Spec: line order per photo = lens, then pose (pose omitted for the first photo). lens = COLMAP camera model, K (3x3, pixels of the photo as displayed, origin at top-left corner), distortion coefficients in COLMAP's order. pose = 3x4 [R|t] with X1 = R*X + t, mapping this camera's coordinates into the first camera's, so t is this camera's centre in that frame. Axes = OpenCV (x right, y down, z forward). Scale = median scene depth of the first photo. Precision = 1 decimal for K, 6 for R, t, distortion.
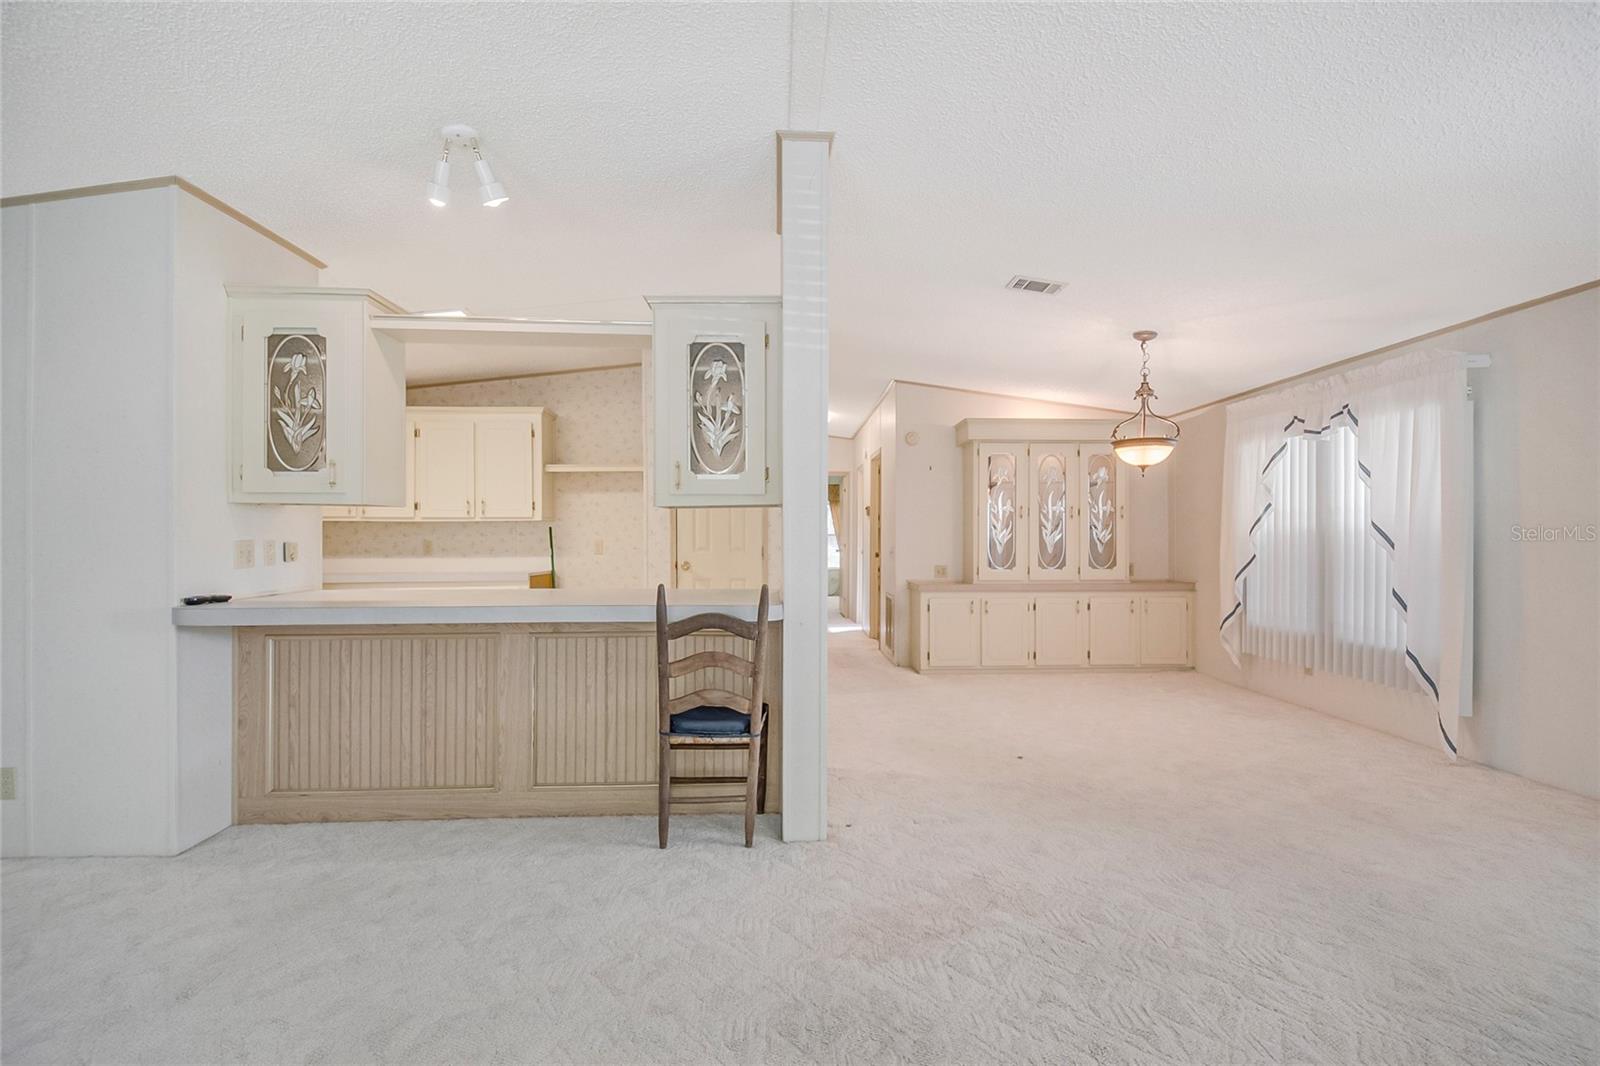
lens RADIAL K [[735.8, 0, 811.6], [0, 735.8, 538.0], [0, 0, 1]] dist [0.011110, -0.016800]
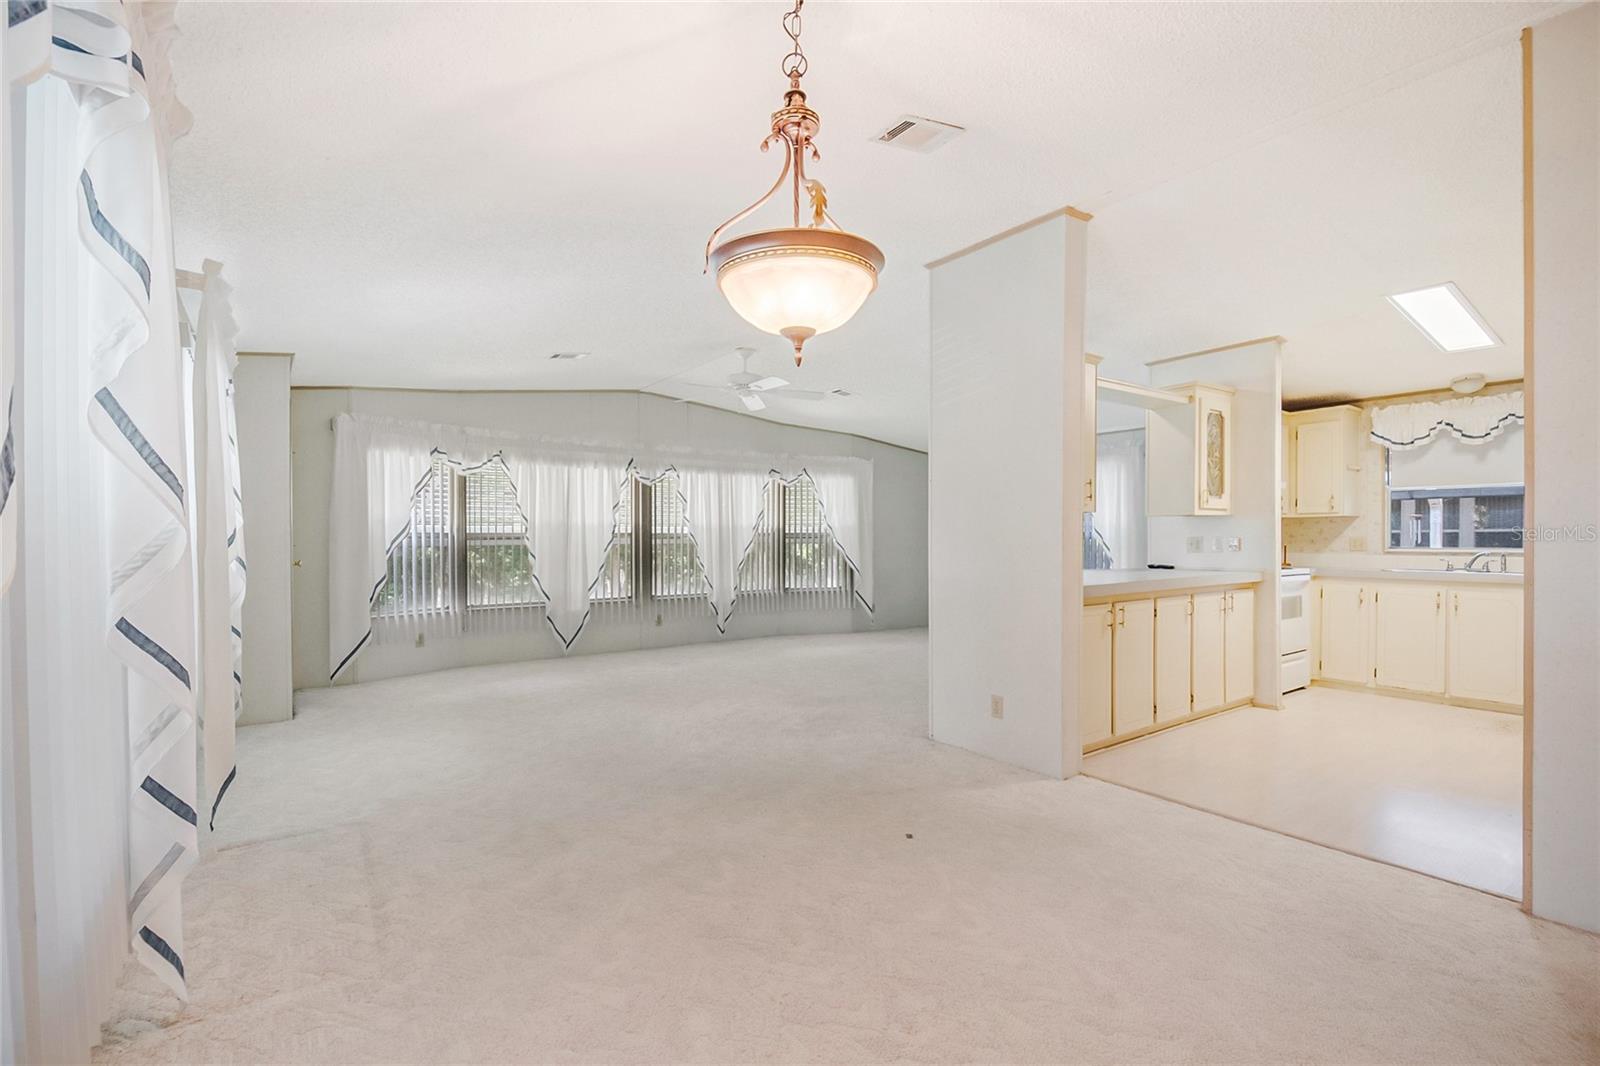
lens RADIAL K [[735.8, 0, 817.2], [0, 735.8, 554.0], [0, 0, 1]] dist [0.011110, -0.016800]
pose [[-0.831942, 0.014396, -0.554676, 0.903387], [0.003697, 0.999785, 0.020403, 0.004748], [0.554850, 0.014923, -0.831817, 1.836227]]
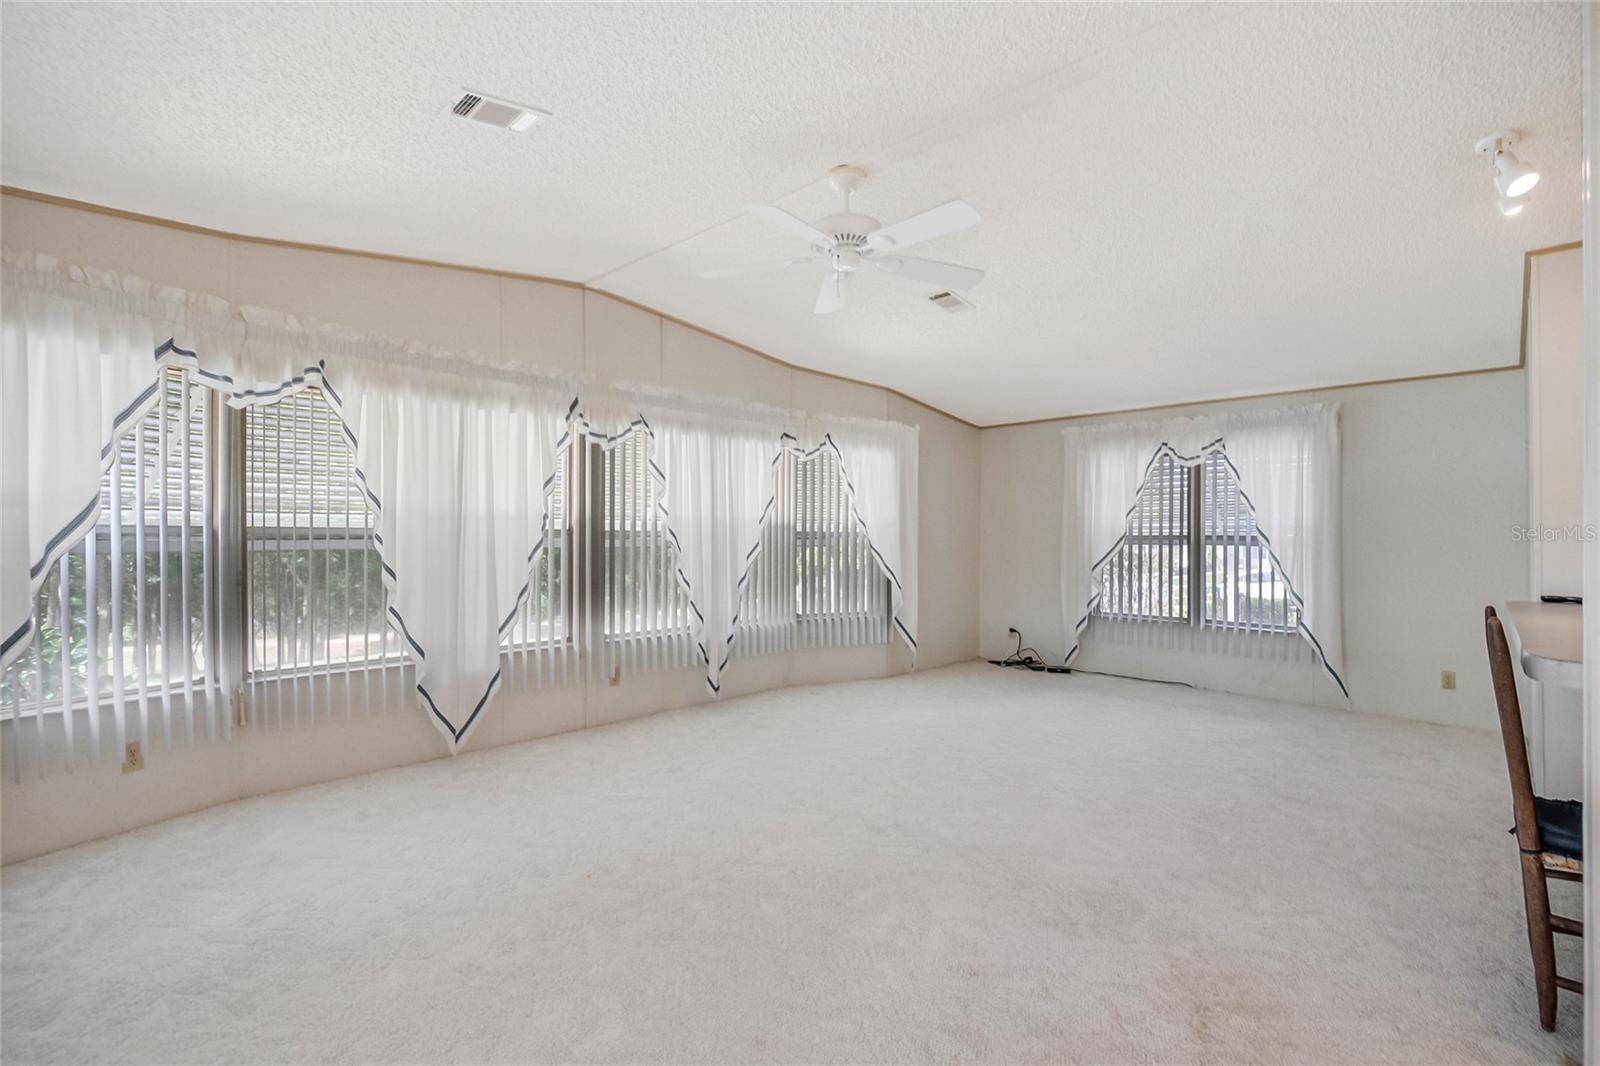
lens RADIAL K [[735.8, 0, 821.7], [0, 735.8, 549.9], [0, 0, 1]] dist [0.011110, -0.016800]
pose [[-0.719235, 0.009569, -0.694701, 0.710460], [-0.003621, 0.999840, 0.017521, -0.003638], [0.694757, 0.015118, -0.719086, 0.867158]]
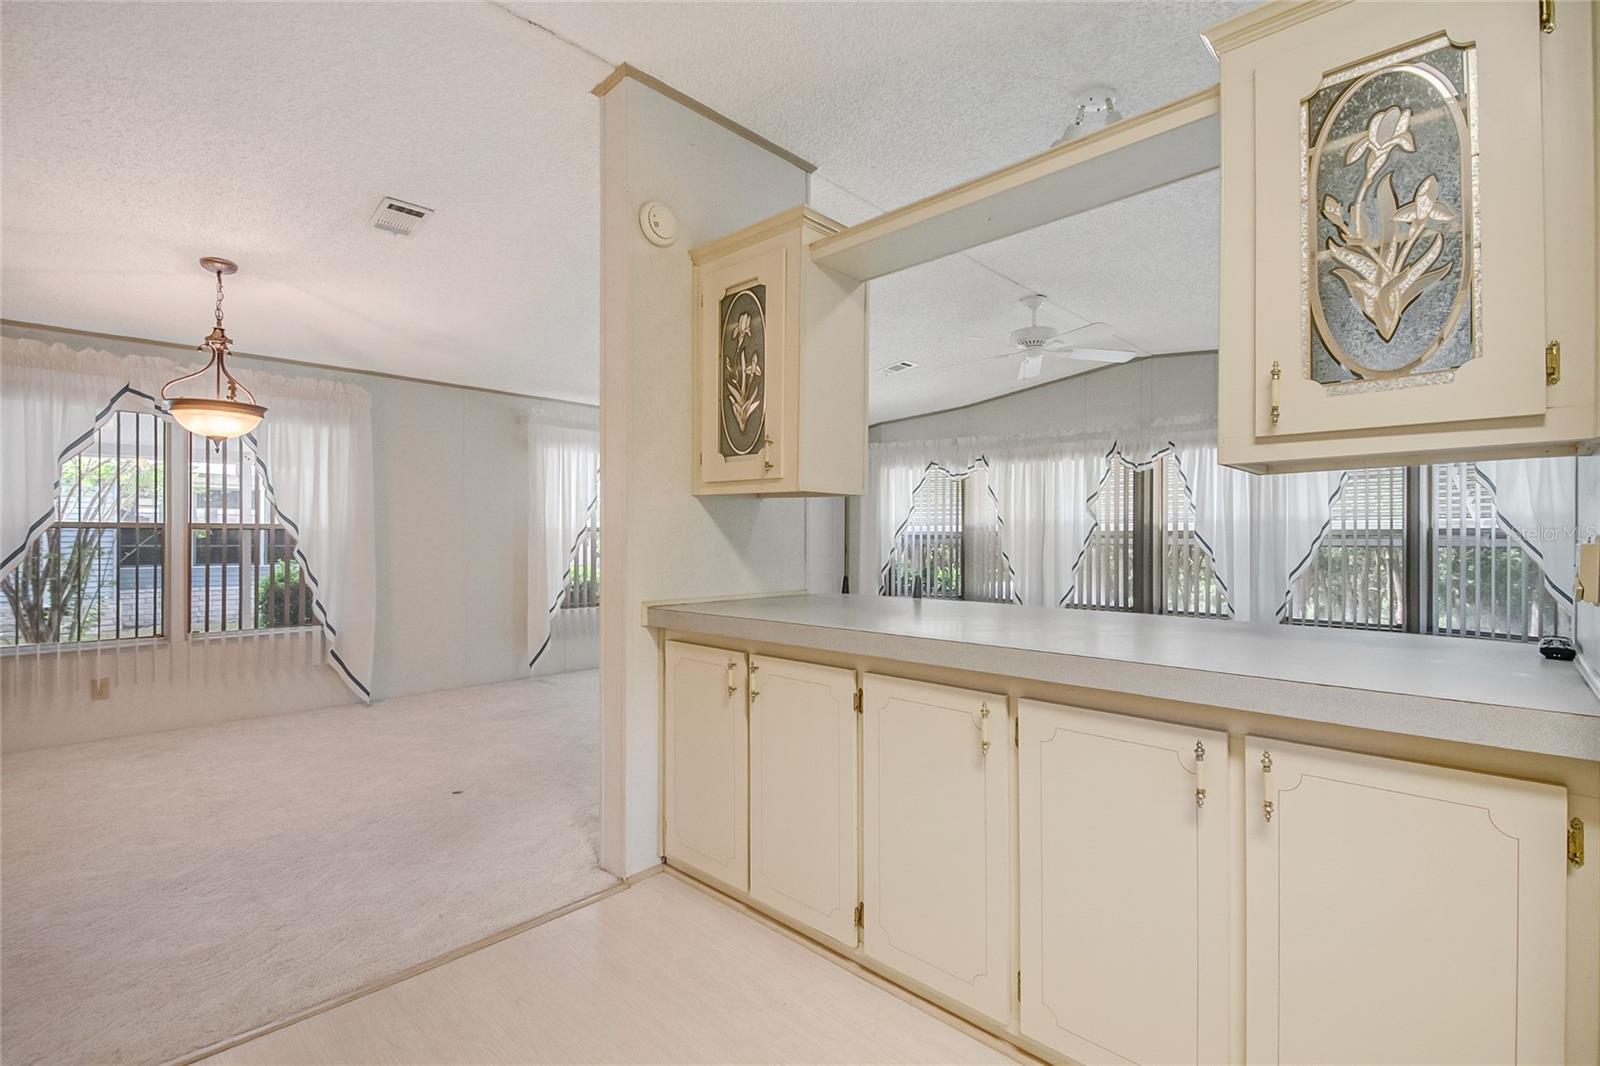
lens RADIAL K [[735.8, 0, 805.8], [0, 735.8, 531.8], [0, 0, 1]] dist [0.011110, -0.016800]
pose [[-0.681902, 0.004107, 0.731432, -0.736372], [-0.002454, 0.999966, -0.007903, 0.004389], [-0.731440, -0.007184, -0.681868, 1.521054]]
